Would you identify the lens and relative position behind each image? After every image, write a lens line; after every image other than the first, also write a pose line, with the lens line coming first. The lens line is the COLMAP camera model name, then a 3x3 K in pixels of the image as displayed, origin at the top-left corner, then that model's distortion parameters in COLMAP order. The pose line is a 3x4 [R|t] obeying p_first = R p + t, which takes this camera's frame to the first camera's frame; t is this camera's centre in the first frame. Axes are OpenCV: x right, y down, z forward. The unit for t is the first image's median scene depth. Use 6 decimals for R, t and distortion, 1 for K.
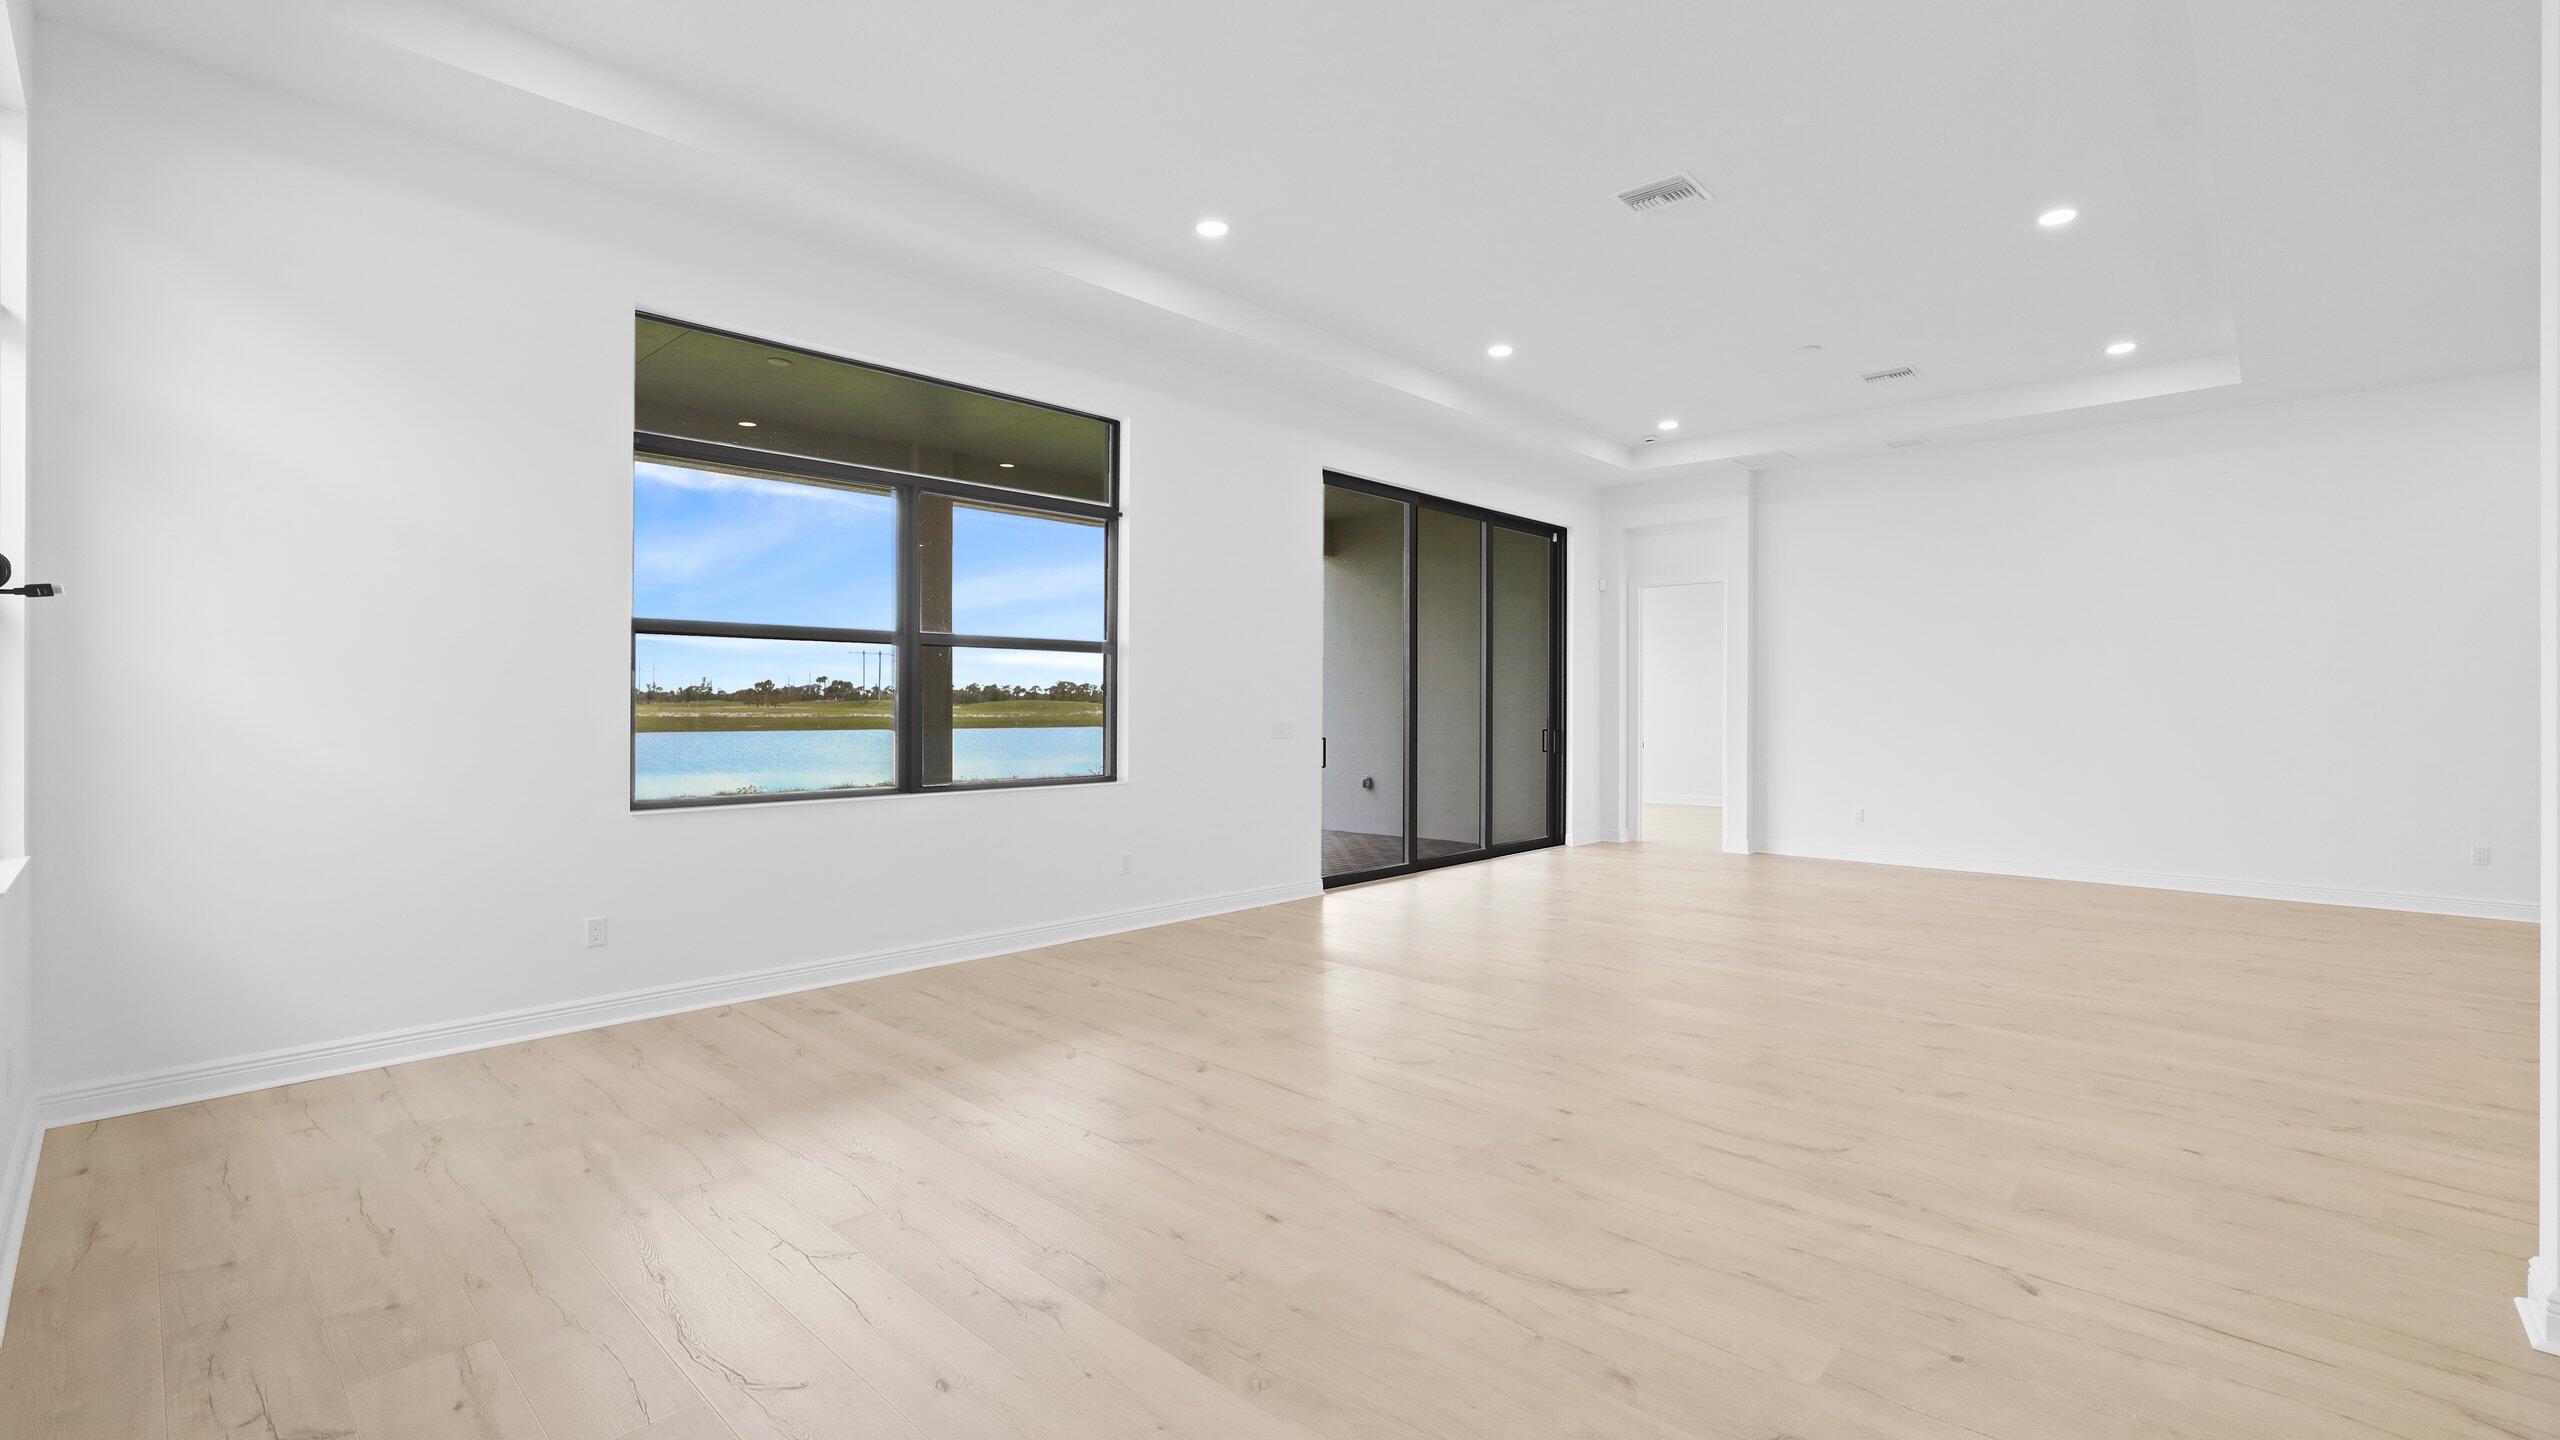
lens RADIAL K [[1107.5, 0, 1259.0], [0, 1107.5, 717.3], [0, 0, 1]] dist [-0.028781, 0.000411]
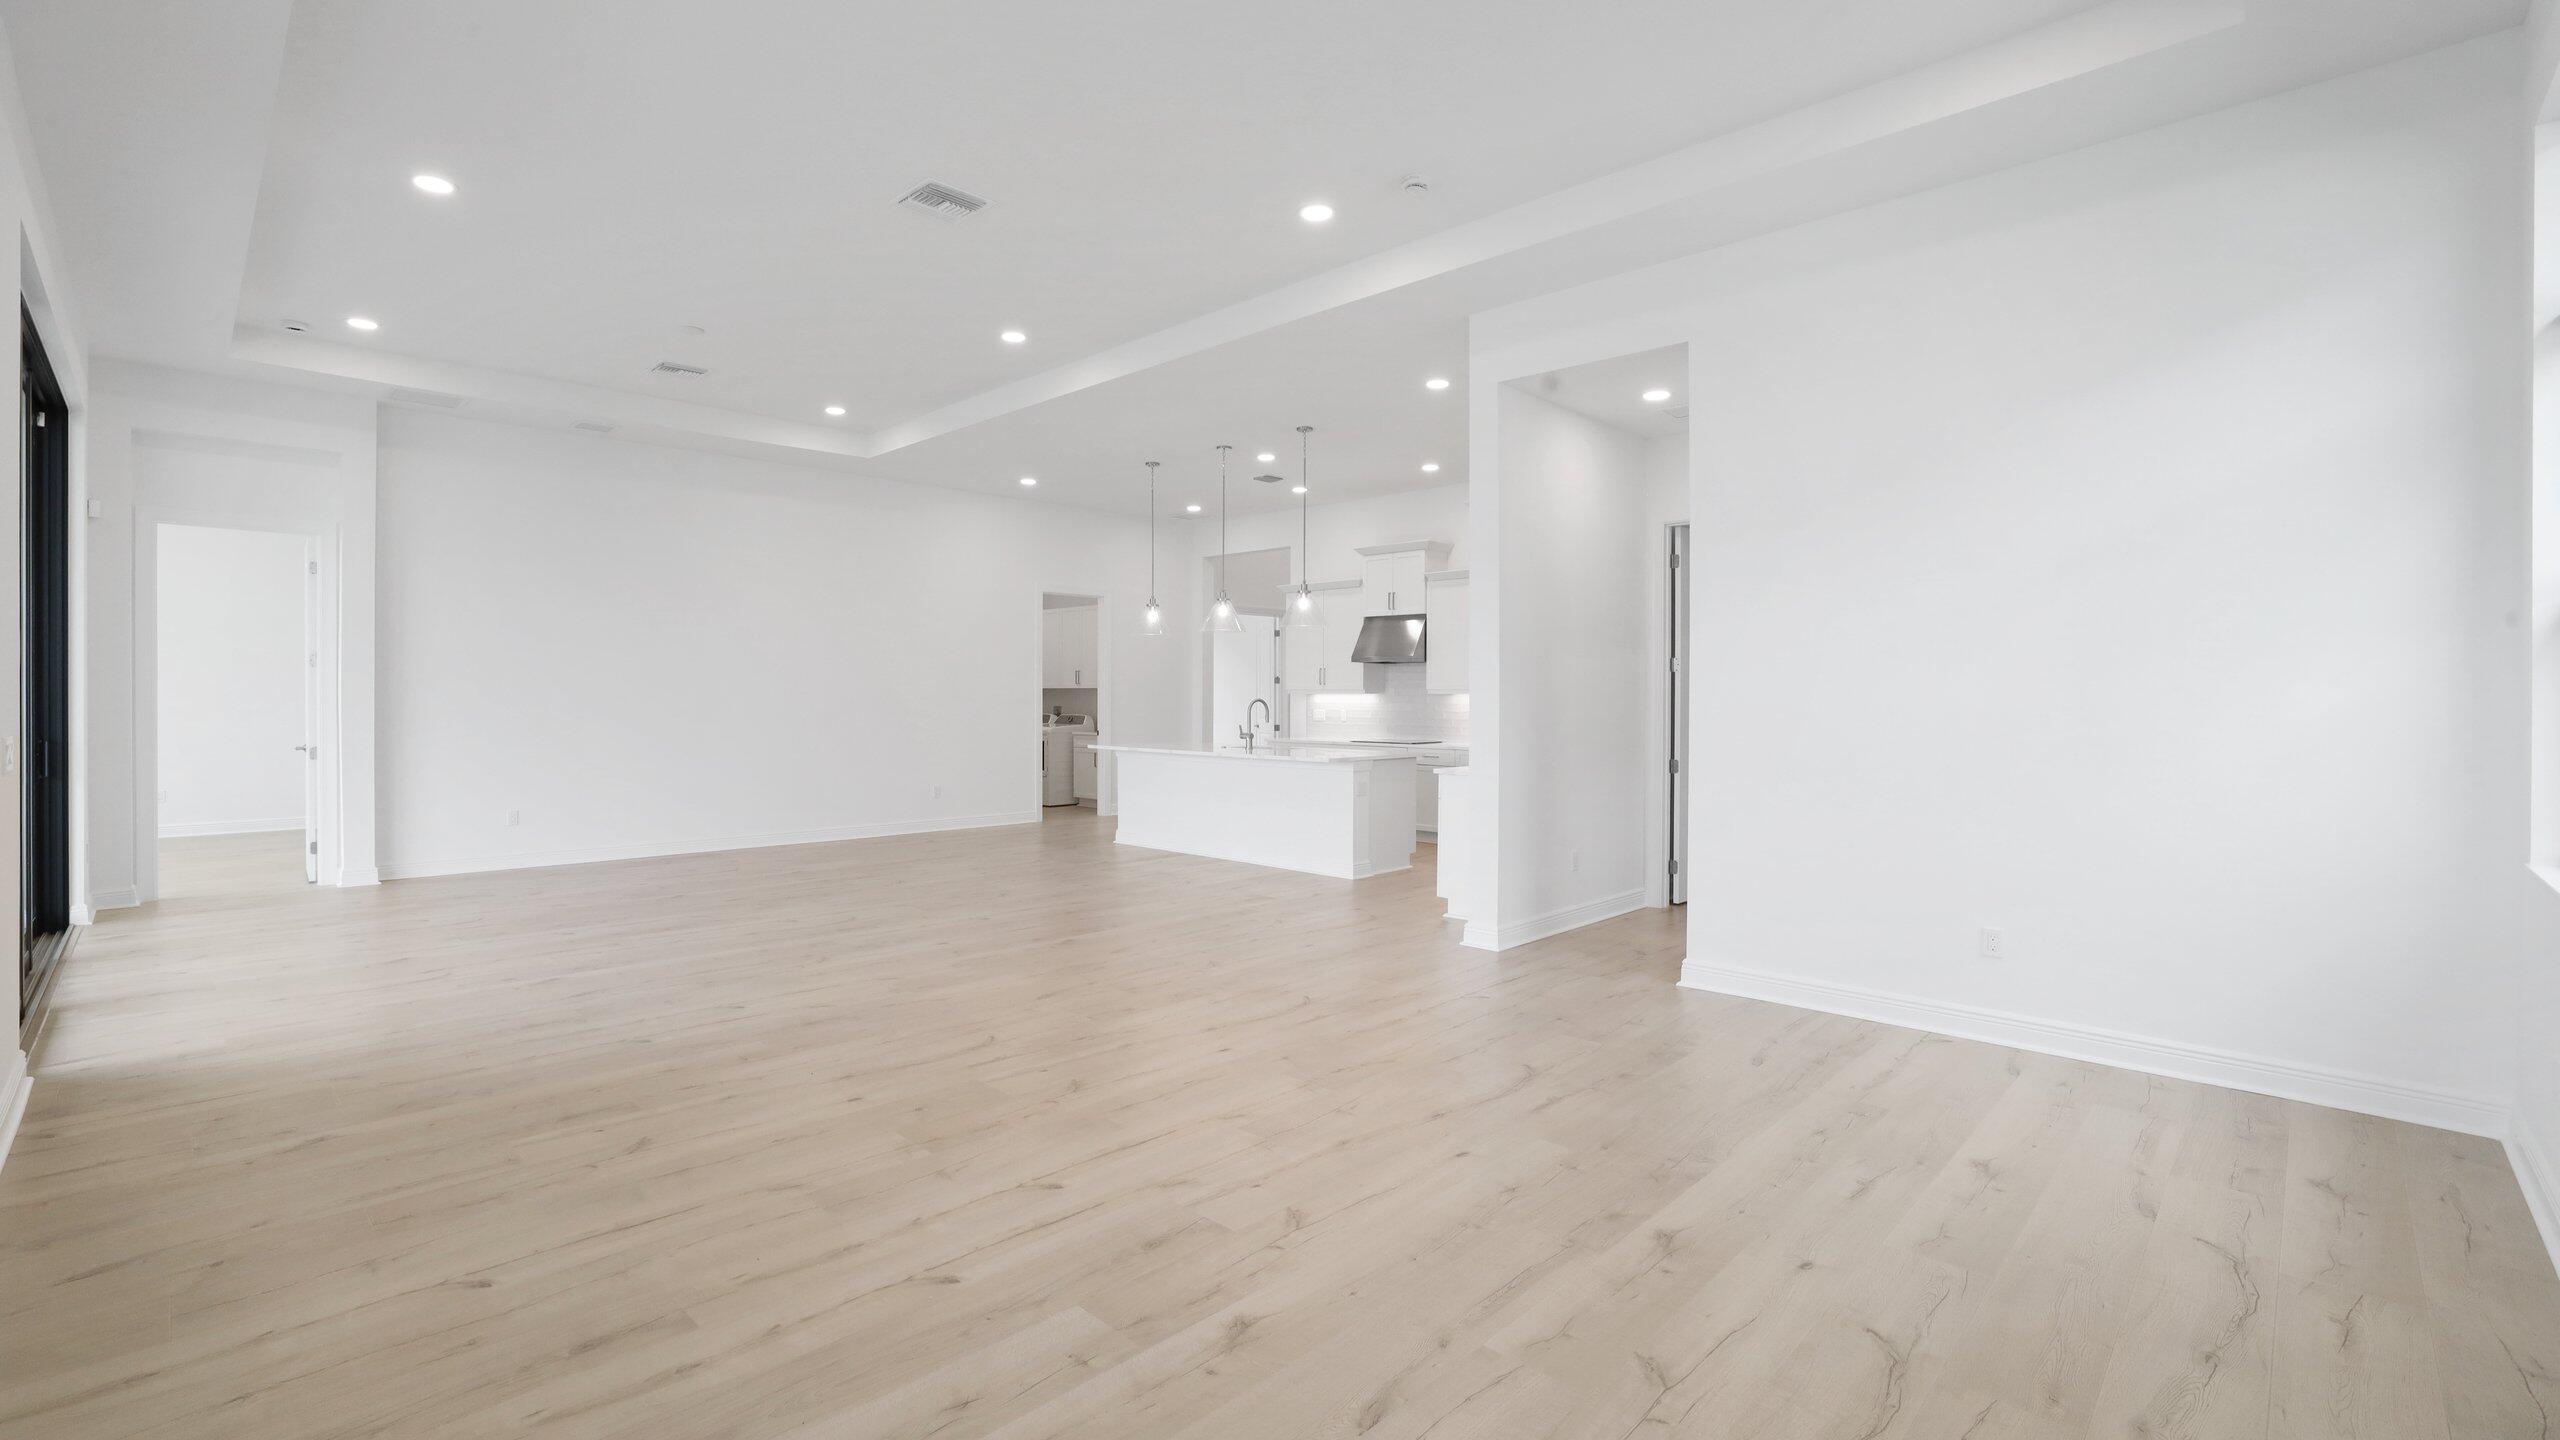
lens RADIAL K [[1107.5, 0, 1259.0], [0, 1107.5, 717.3], [0, 0, 1]] dist [-0.028781, 0.000411]
pose [[0.010648, -0.020751, 0.999728, -0.680021], [0.006686, 0.999764, 0.020680, -0.016494], [-0.999921, 0.006464, 0.010784, 0.718334]]
